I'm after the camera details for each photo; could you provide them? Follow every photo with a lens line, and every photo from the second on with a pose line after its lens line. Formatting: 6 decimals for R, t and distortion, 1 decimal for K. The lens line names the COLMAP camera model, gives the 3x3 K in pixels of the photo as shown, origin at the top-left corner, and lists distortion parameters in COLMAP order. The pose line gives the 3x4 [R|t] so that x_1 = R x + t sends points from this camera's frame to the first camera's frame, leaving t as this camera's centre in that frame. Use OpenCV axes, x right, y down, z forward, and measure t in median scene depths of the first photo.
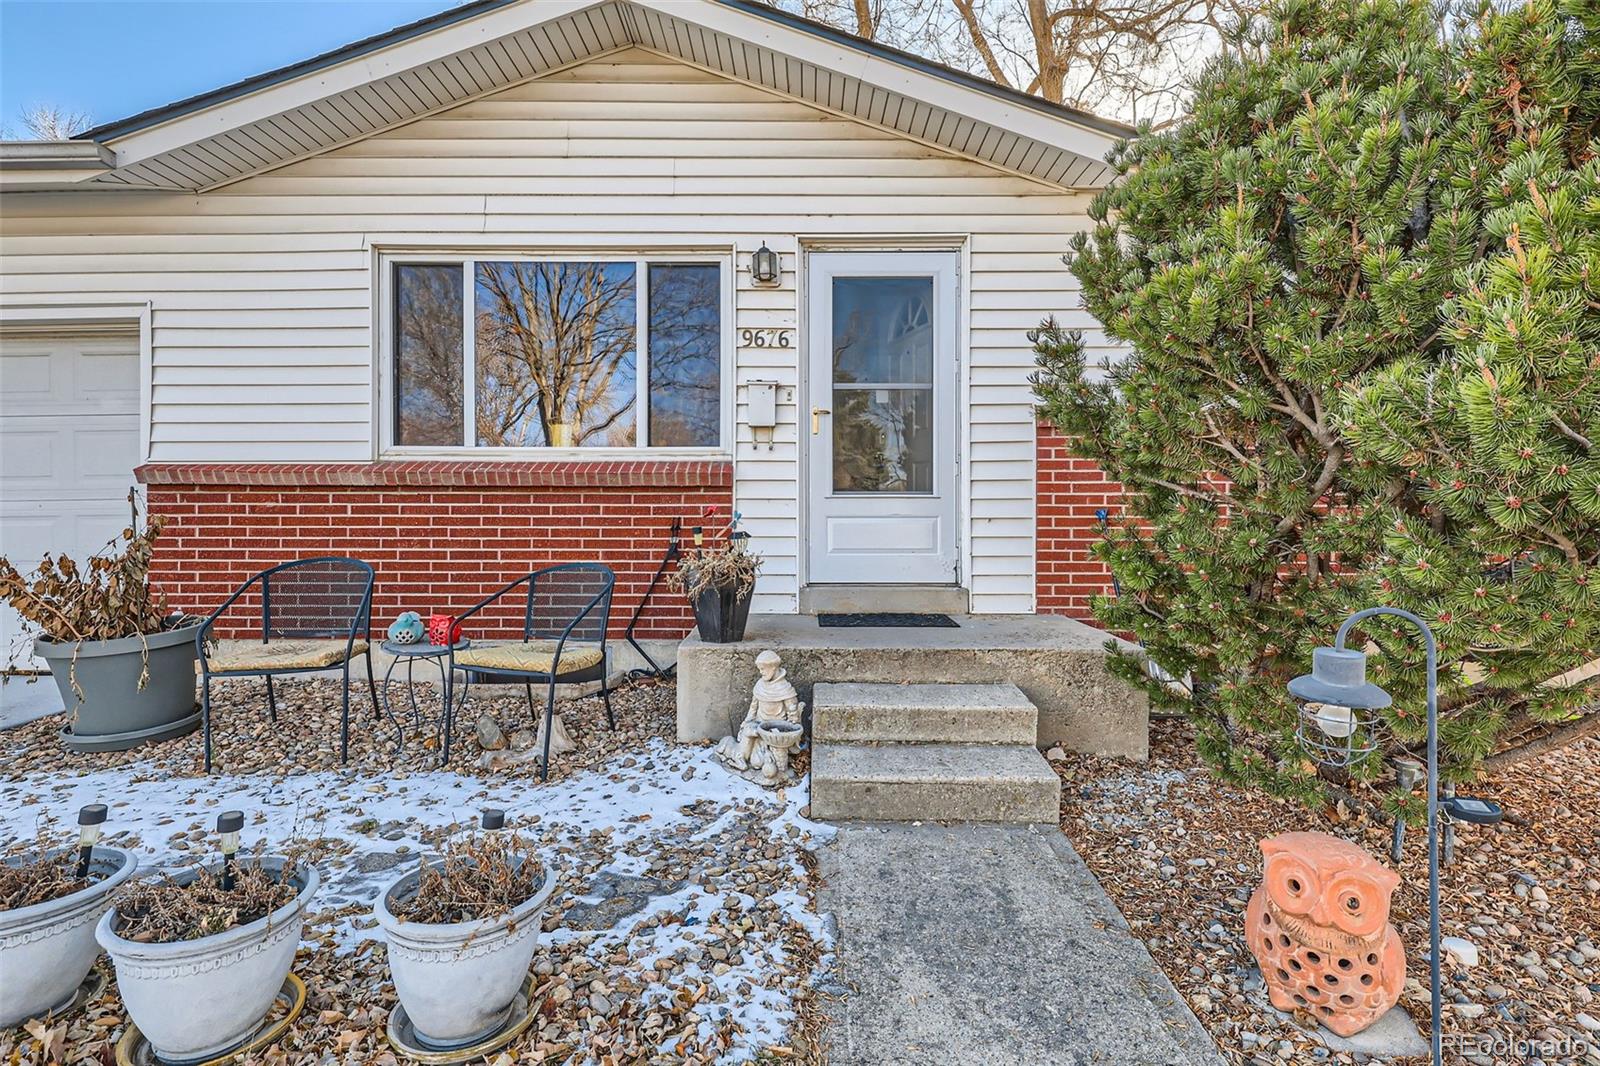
lens RADIAL K [[726.7, 0, 802.4], [0, 726.7, 529.6], [0, 0, 1]] dist [0.004310, -0.000099]
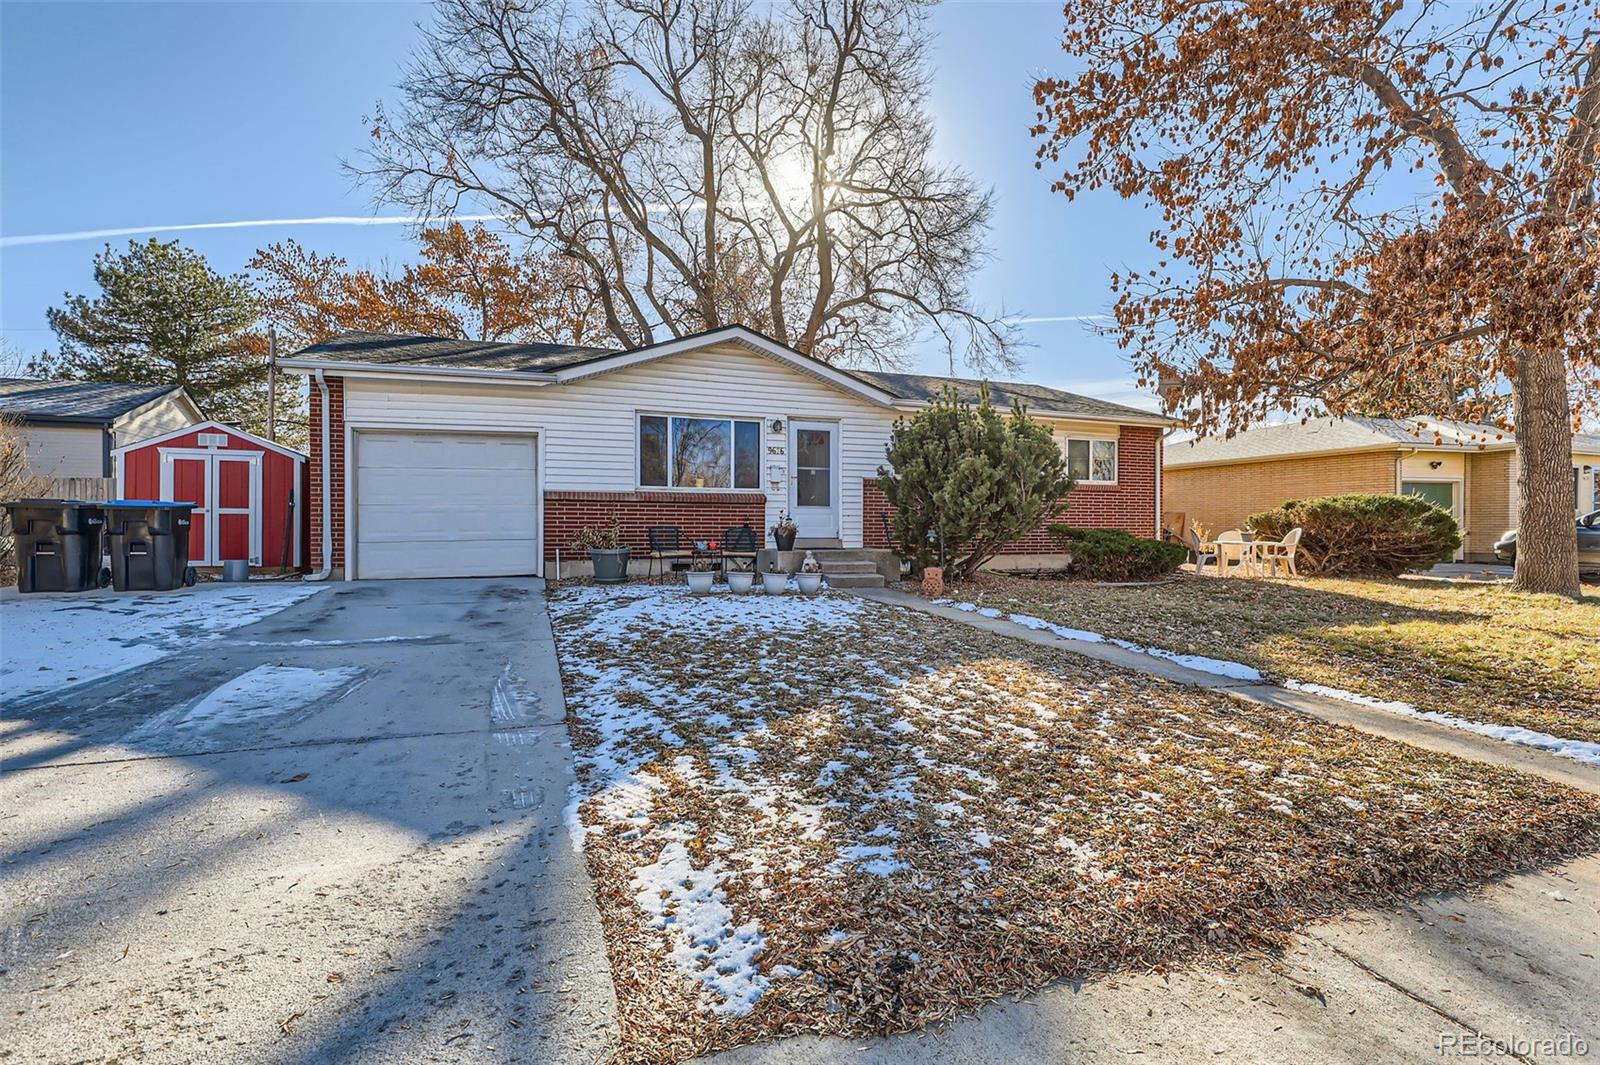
lens RADIAL K [[733.1, 0, 800.0], [0, 733.1, 532.5], [0, 0, 1]] dist [0.002028, -0.000387]
pose [[0.933537, 0.000734, 0.358481, -0.983127], [0.000781, 0.999991, -0.004081, 0.065775], [-0.358481, 0.004090, 0.933528, -1.686612]]
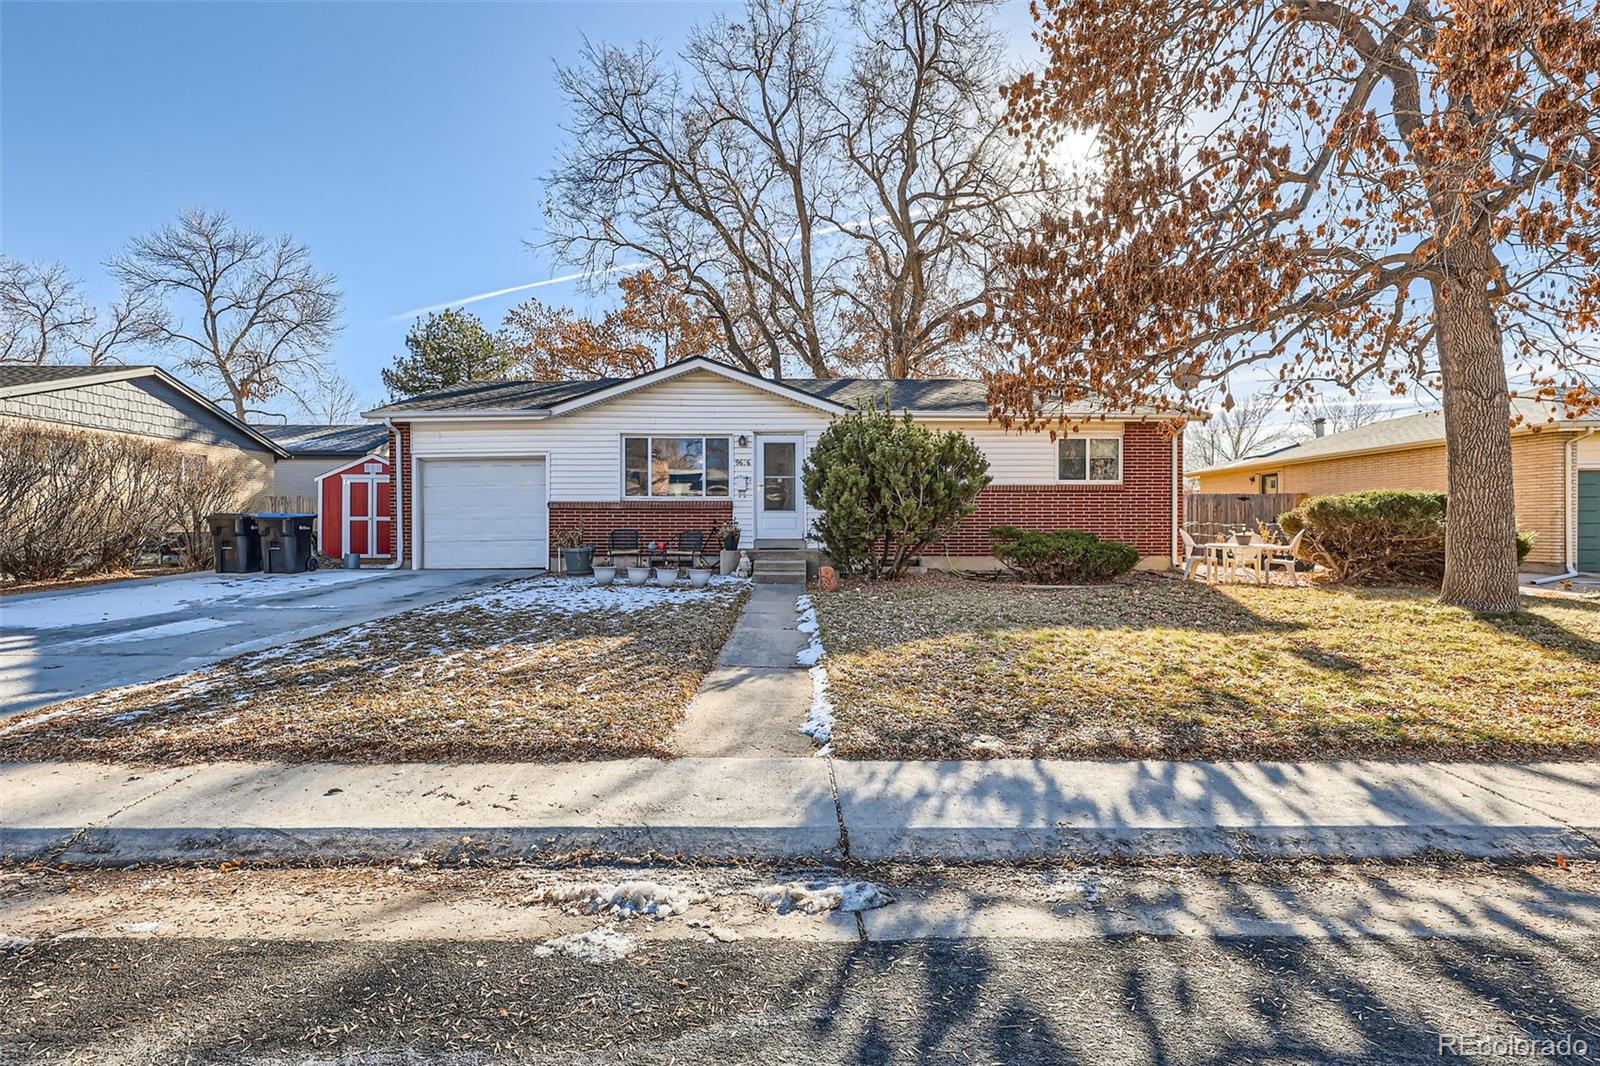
lens RADIAL K [[726.7, 0, 802.4], [0, 726.7, 529.6], [0, 0, 1]] dist [0.004310, -0.000099]
pose [[0.999669, -0.000019, 0.025725, 0.129042], [0.000215, 0.999971, -0.007629, 0.057822], [-0.025724, 0.007632, 0.999640, -2.214284]]
